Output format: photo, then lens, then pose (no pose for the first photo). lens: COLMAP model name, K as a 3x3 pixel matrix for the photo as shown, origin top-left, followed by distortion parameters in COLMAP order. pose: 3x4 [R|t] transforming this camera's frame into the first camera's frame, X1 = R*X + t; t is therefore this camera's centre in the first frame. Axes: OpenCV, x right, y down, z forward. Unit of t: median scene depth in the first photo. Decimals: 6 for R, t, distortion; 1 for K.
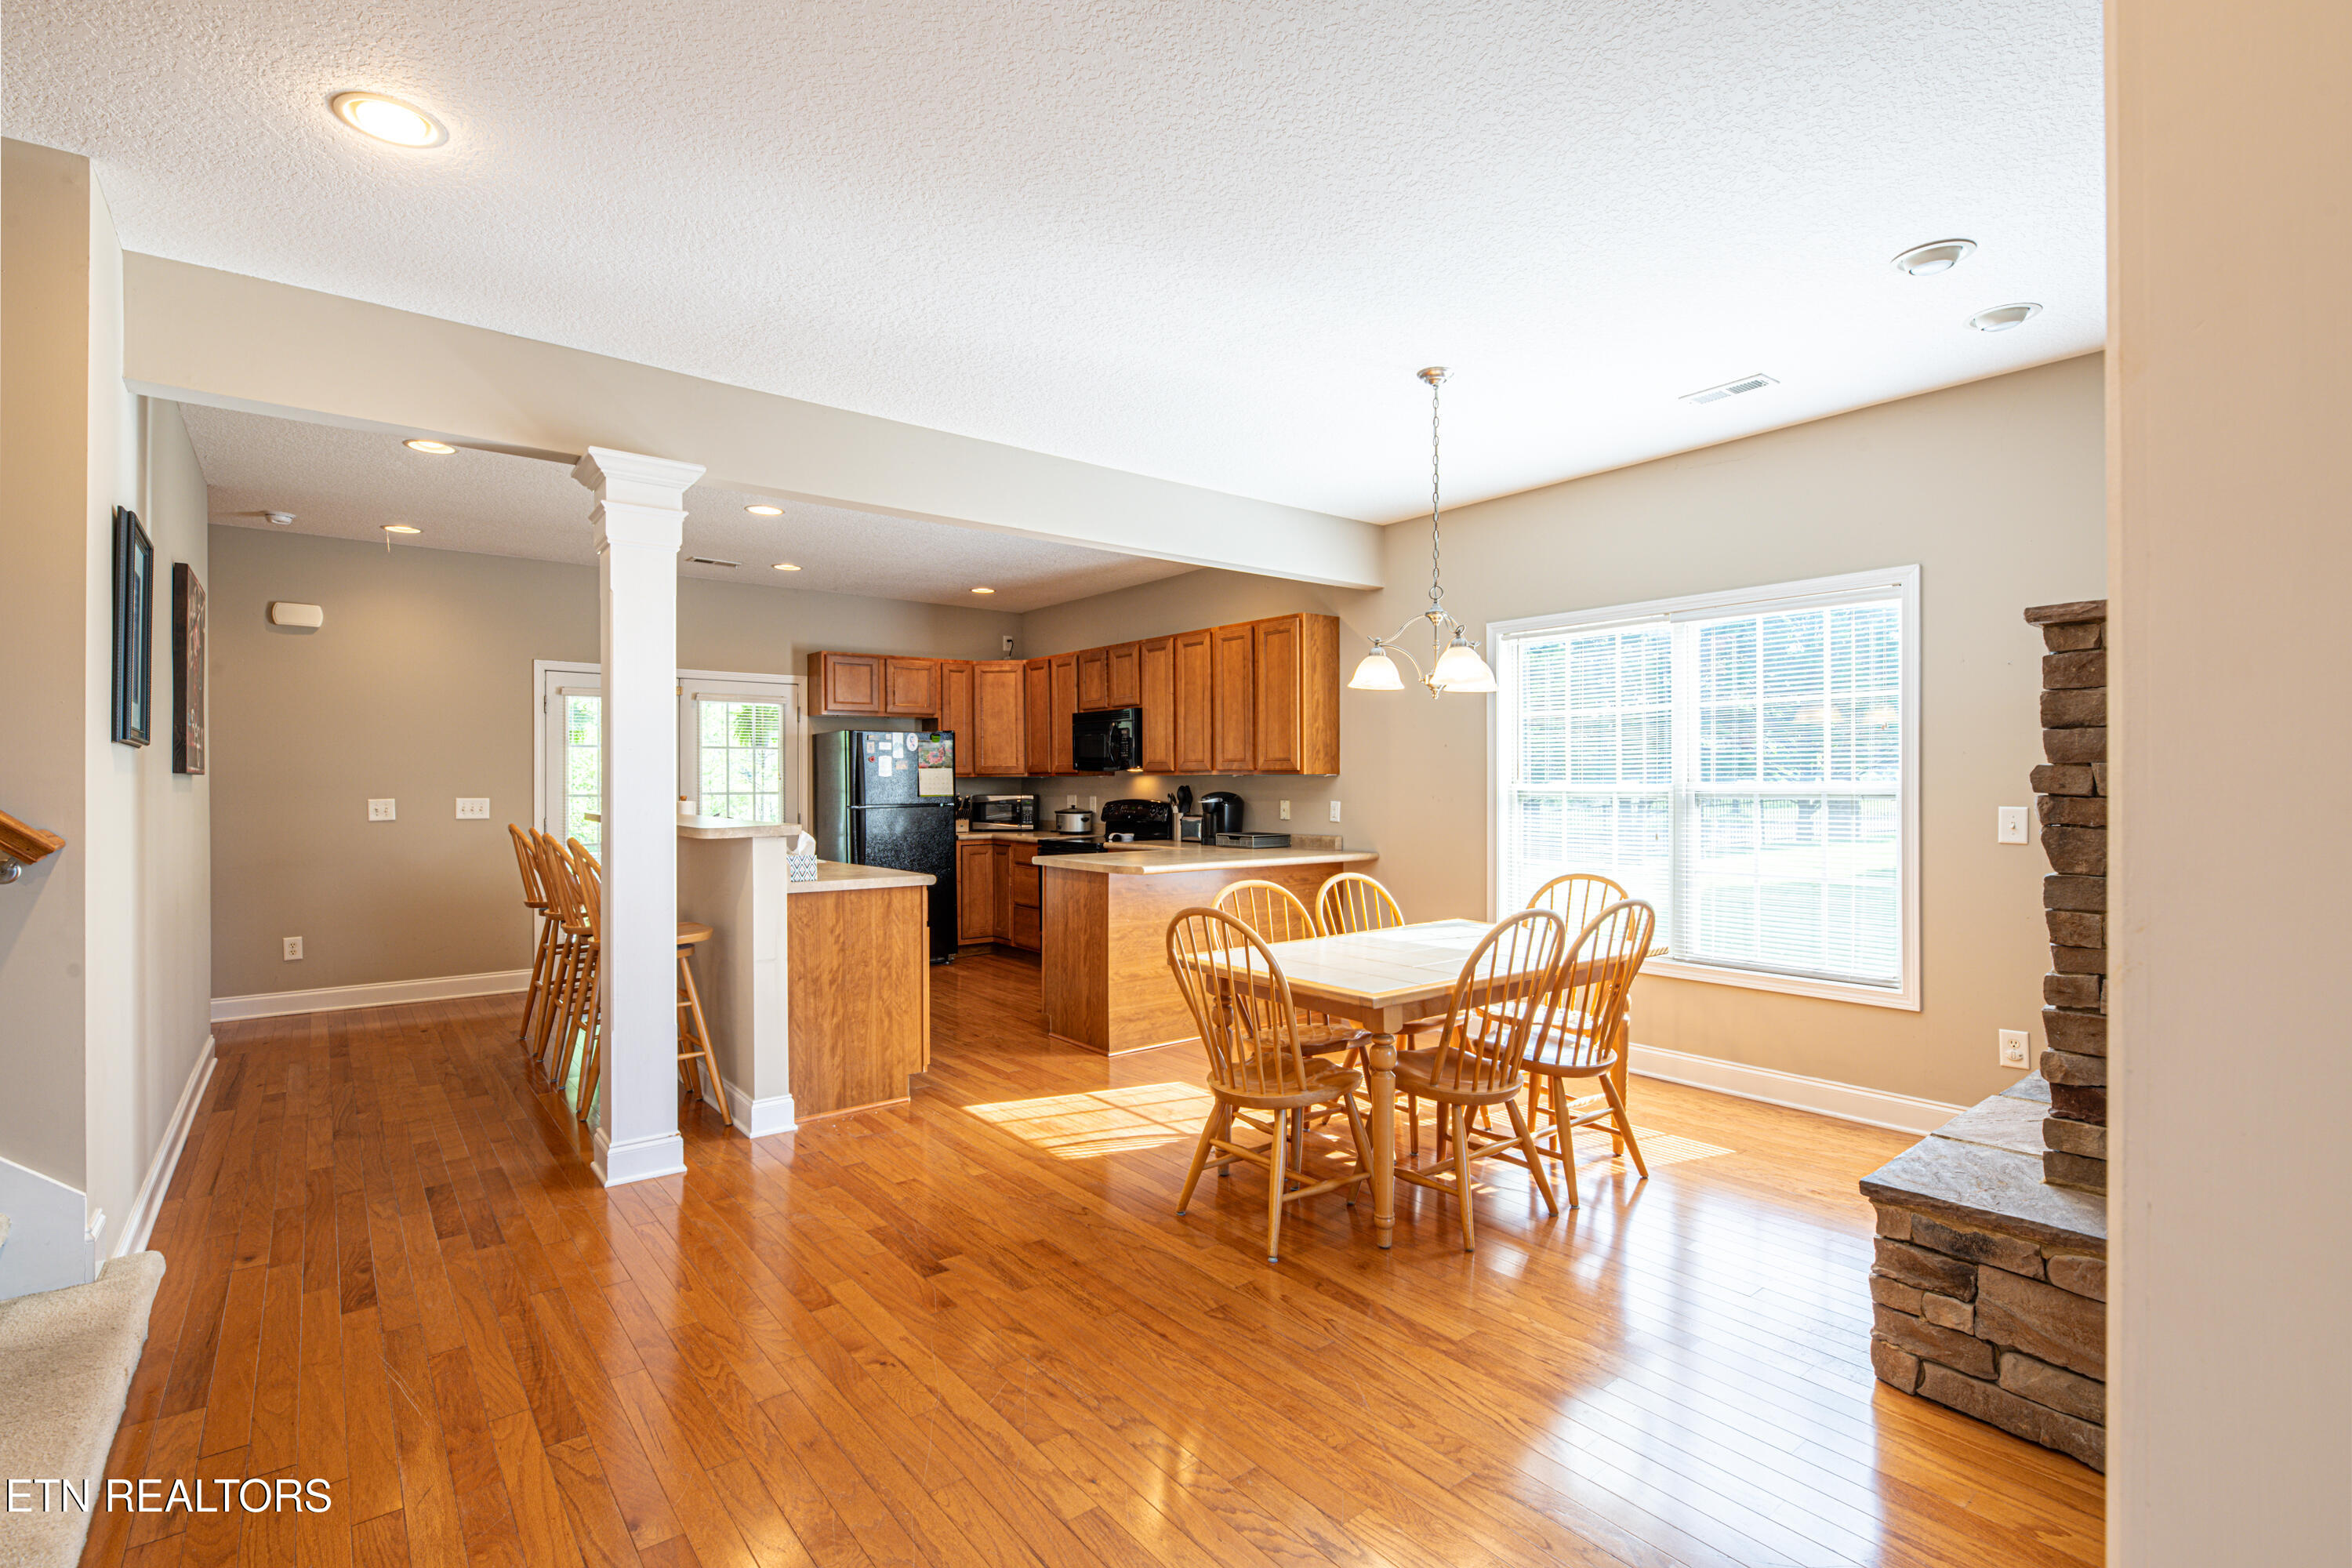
lens RADIAL K [[1115.2, 0, 1158.8], [0, 1115.2, 780.9], [0, 0, 1]] dist [0.000333, 0.000097]
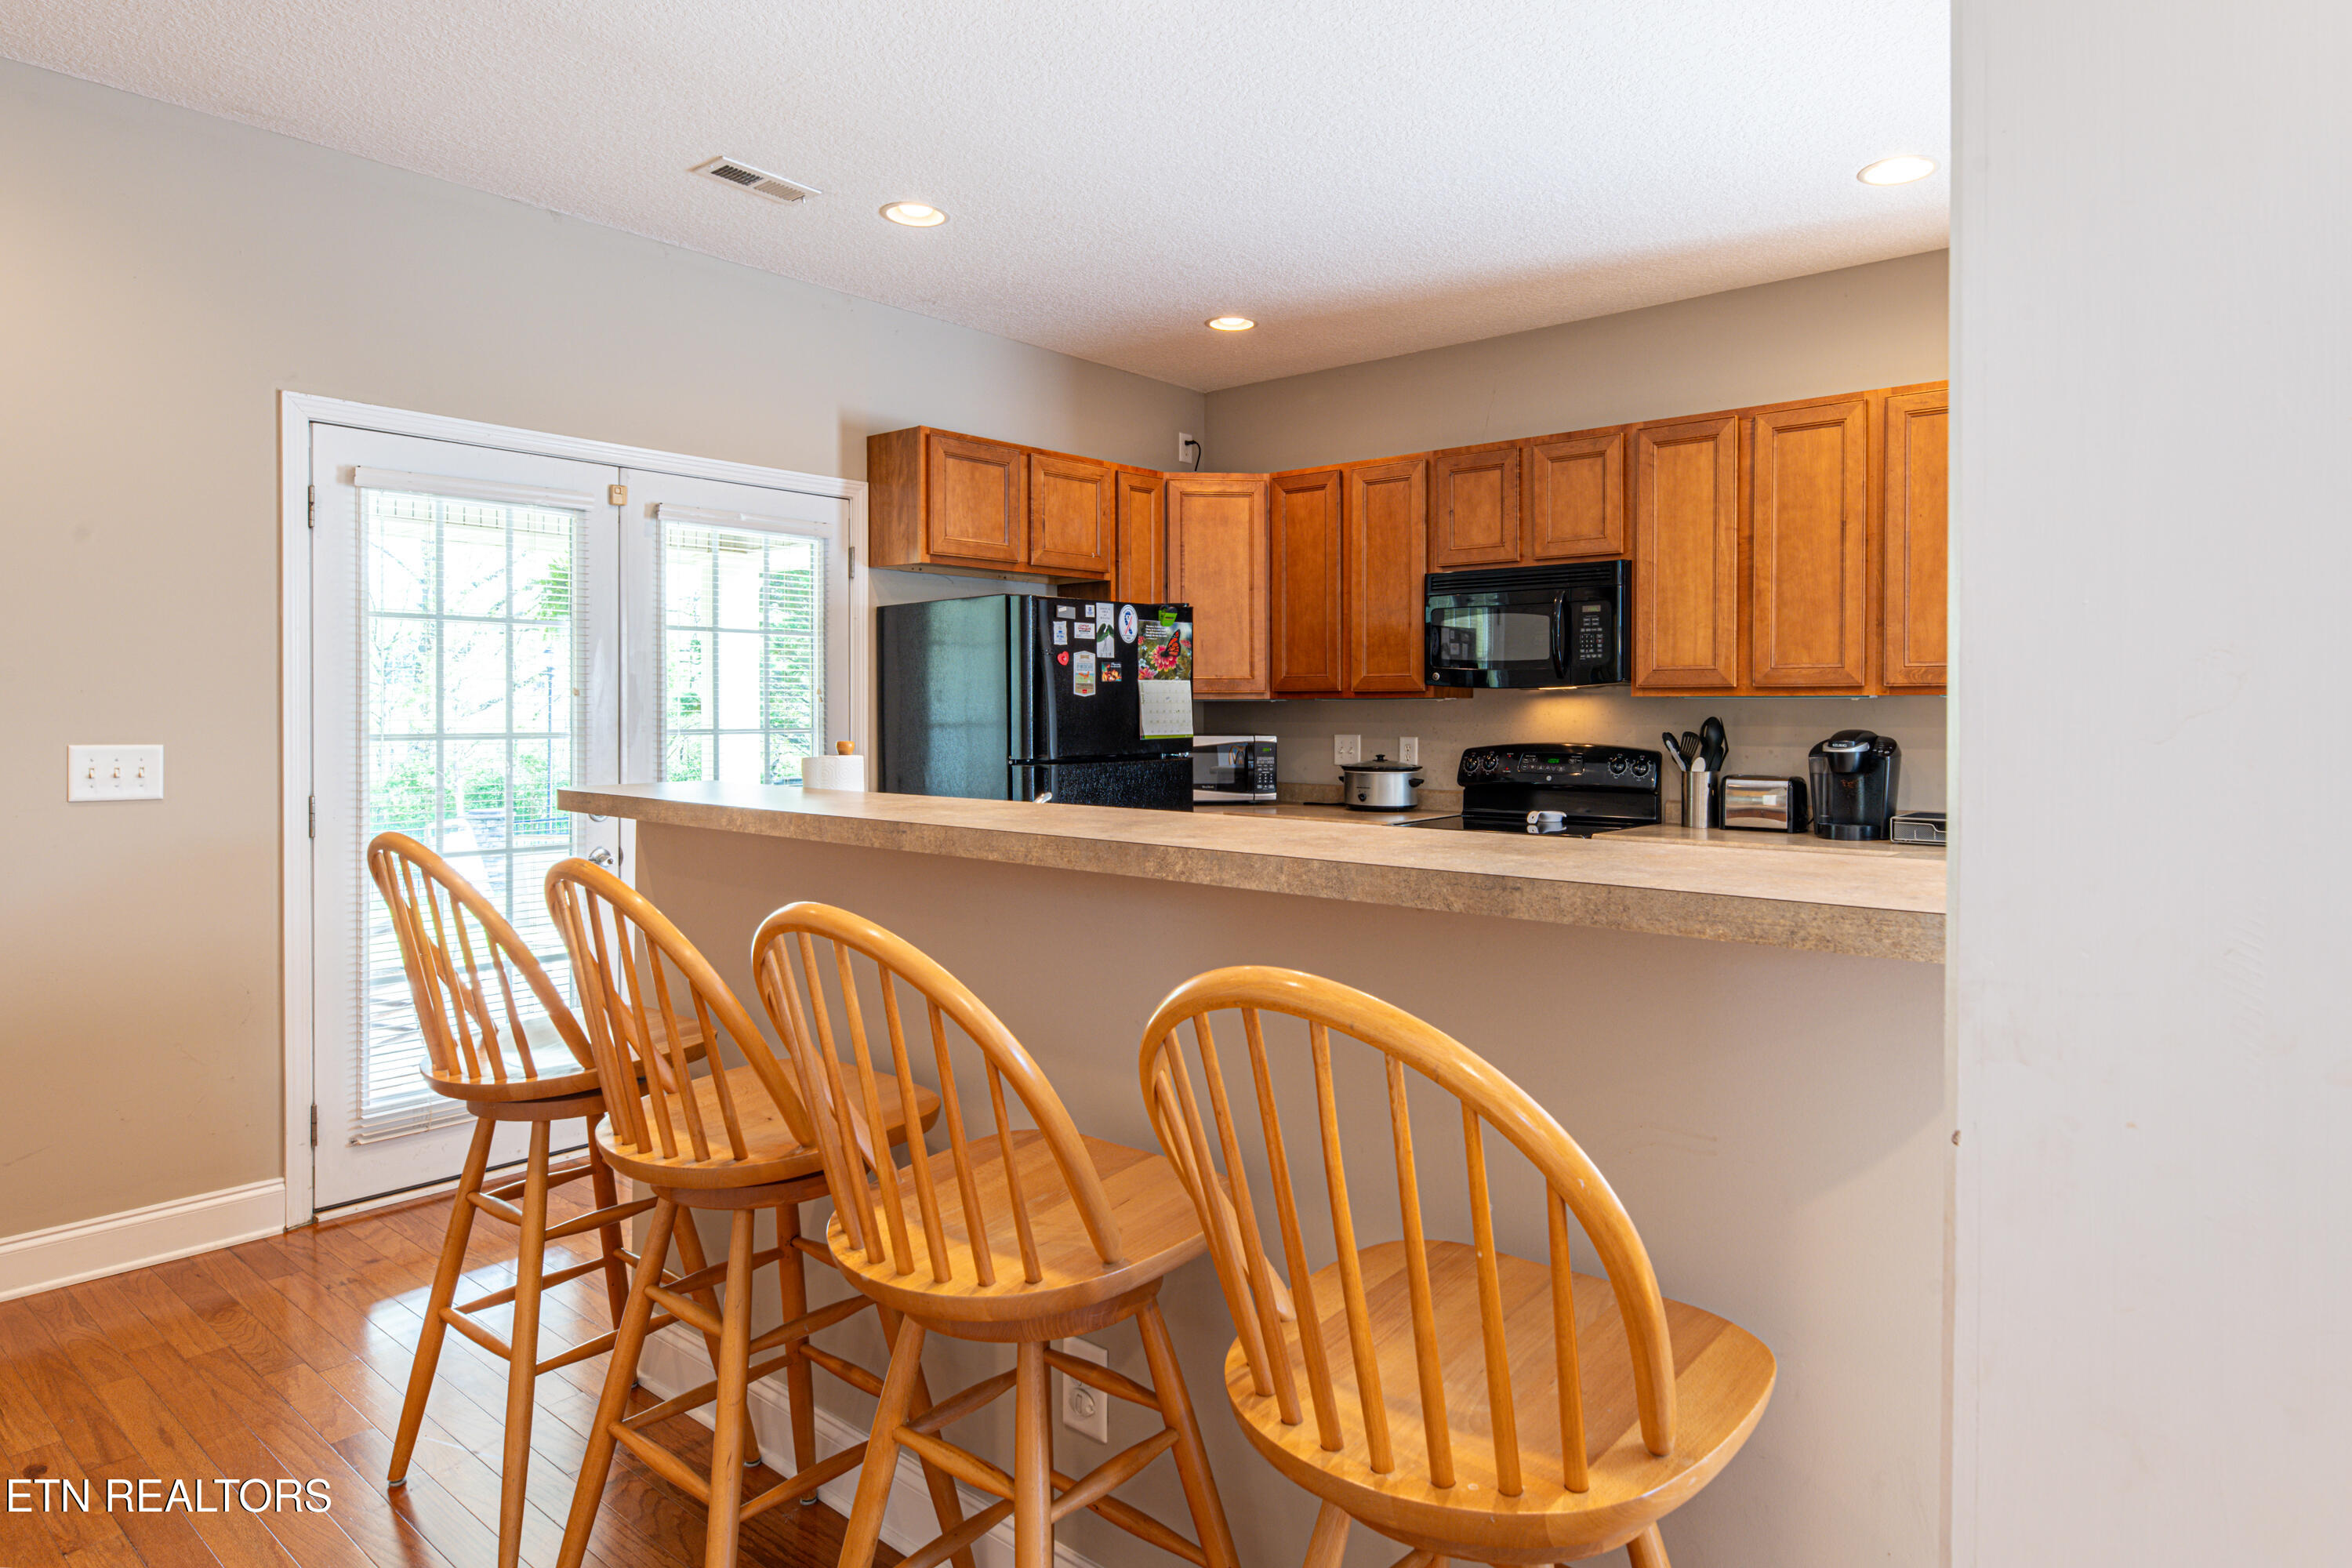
lens RADIAL K [[1379.8, 0, 1182.5], [0, 1379.8, 729.3], [0, 0, 1]] dist [-0.011810, -0.001141]
pose [[0.976477, 0.001501, 0.215618, -0.316234], [-0.004257, 0.999915, 0.012321, 0.002567], [-0.215581, -0.012949, 0.976400, 0.410041]]
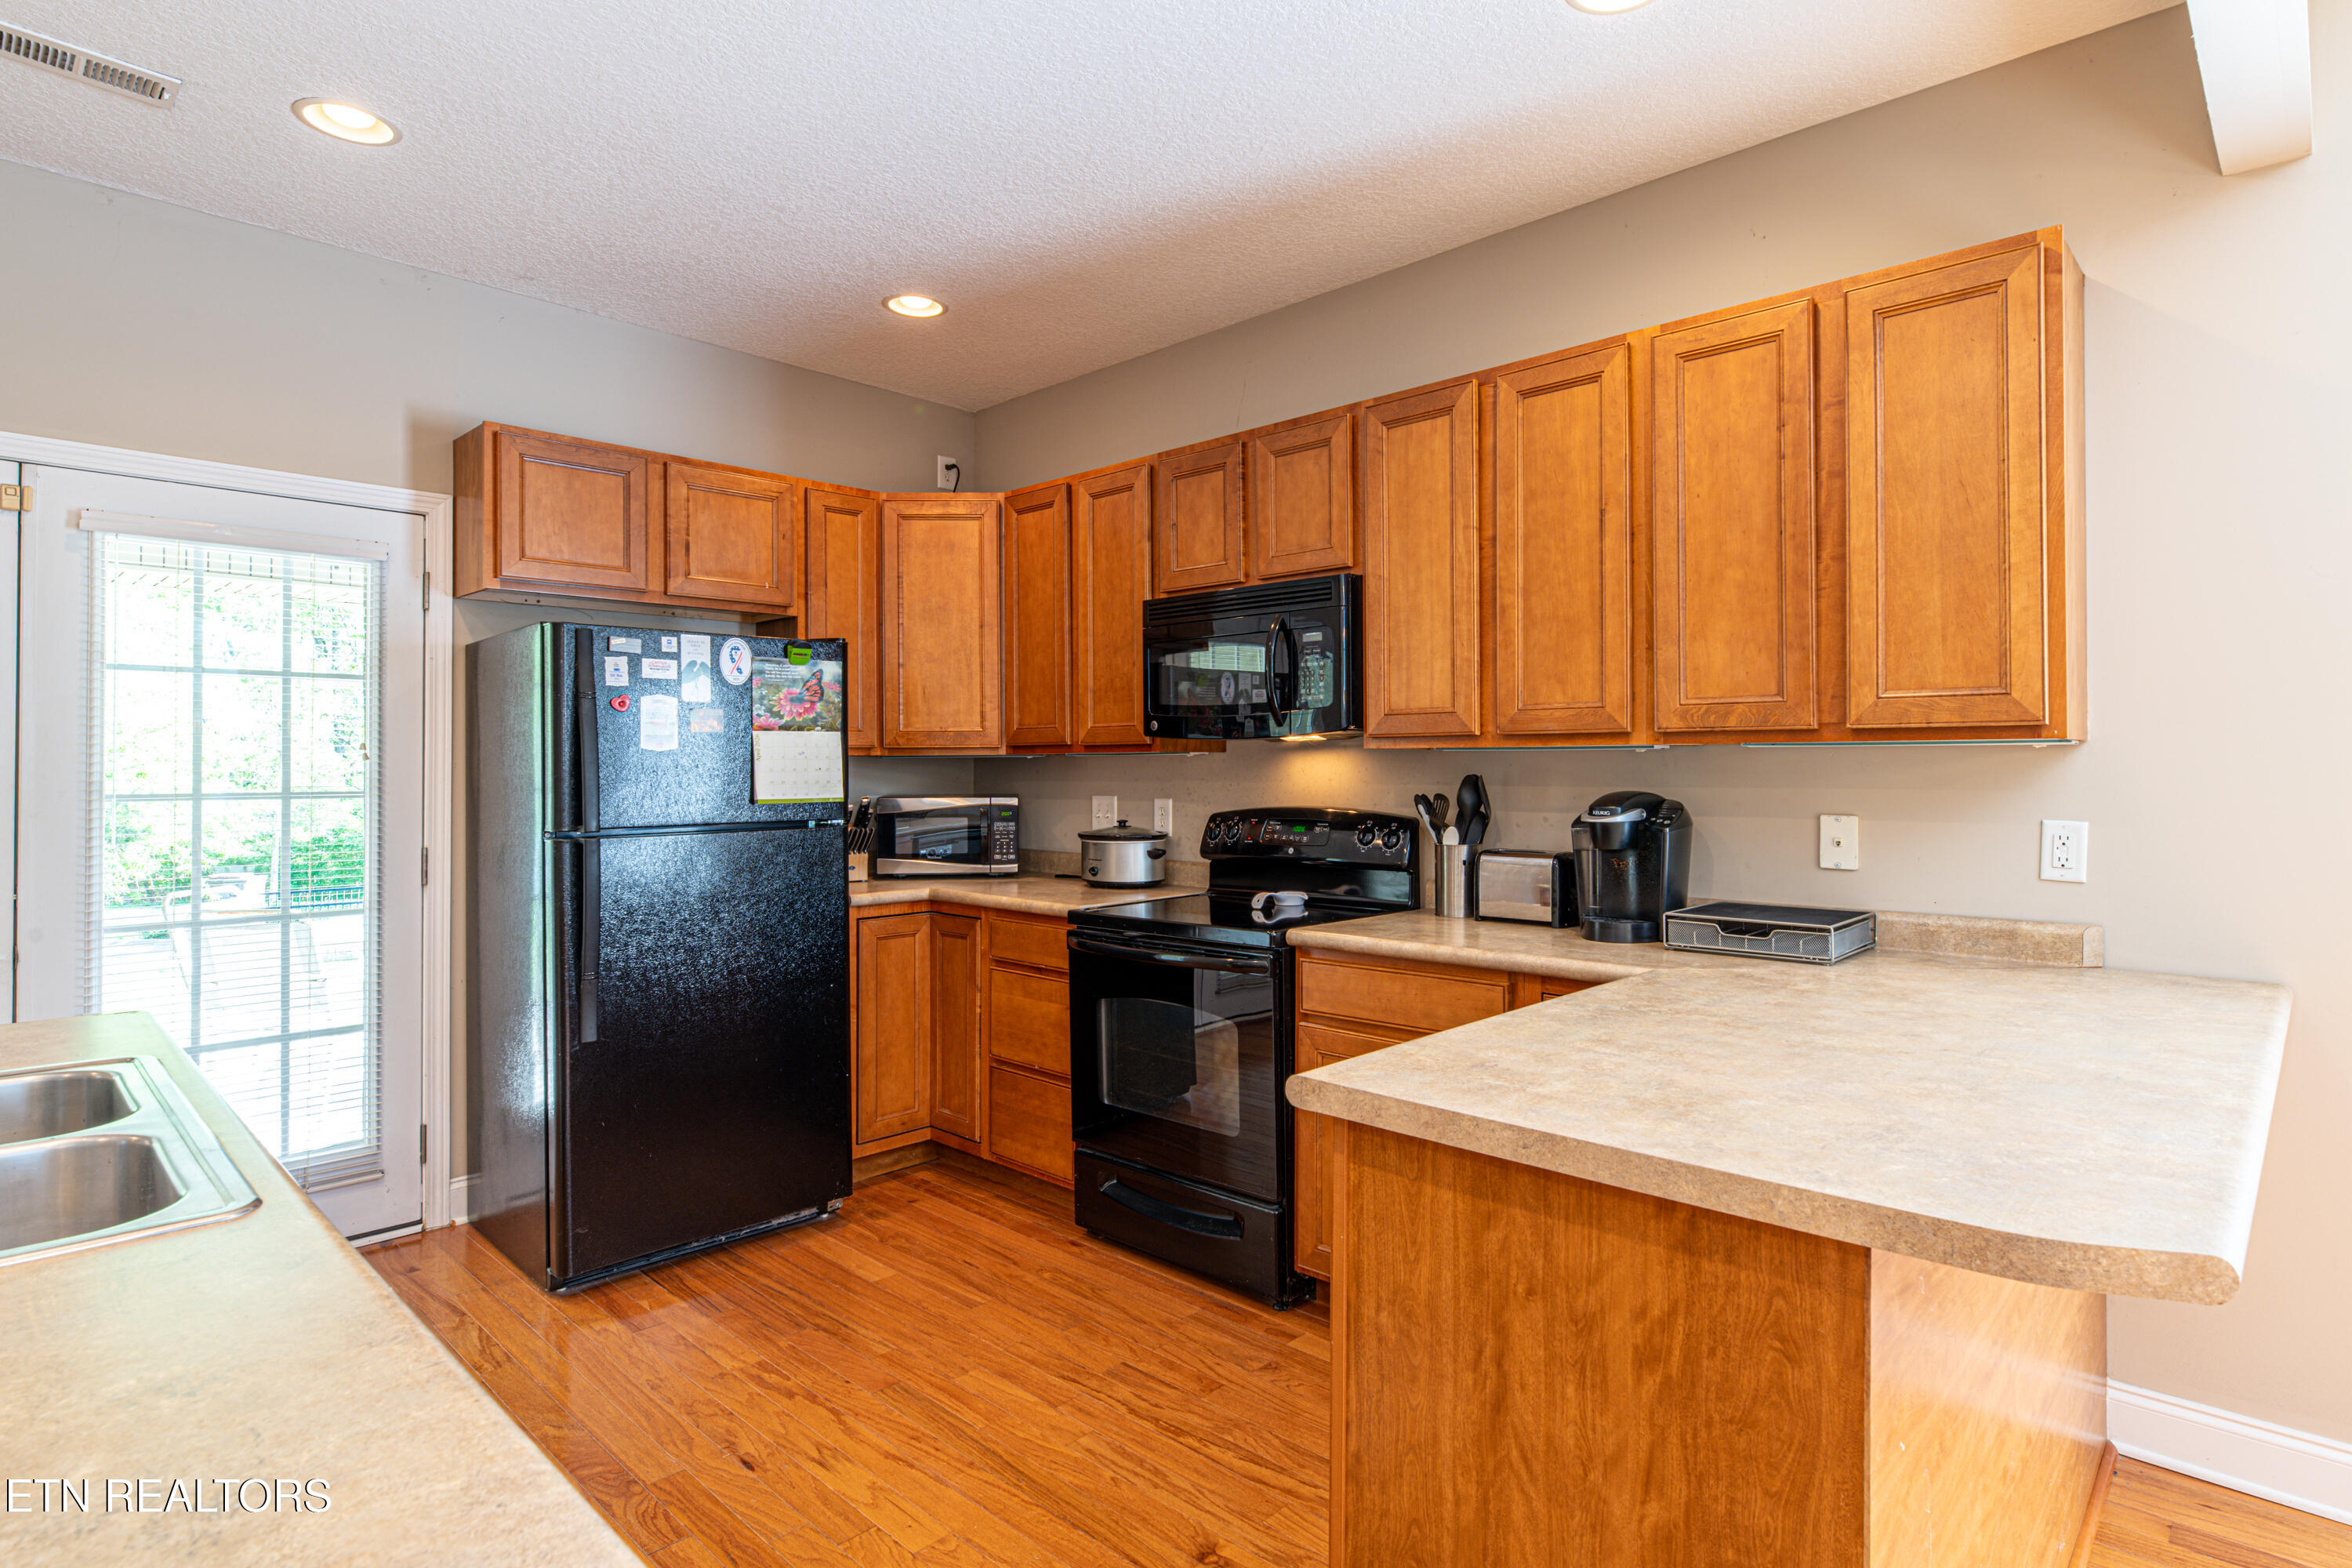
lens RADIAL K [[1200.2, 0, 1209.3], [0, 1200.2, 755.4], [0, 0, 1]] dist [-0.004913, -0.000273]
pose [[0.984943, 0.002423, 0.172864, -0.128987], [-0.000448, 0.999934, -0.011460, 0.001895], [-0.172880, 0.011210, 0.984879, 0.552409]]
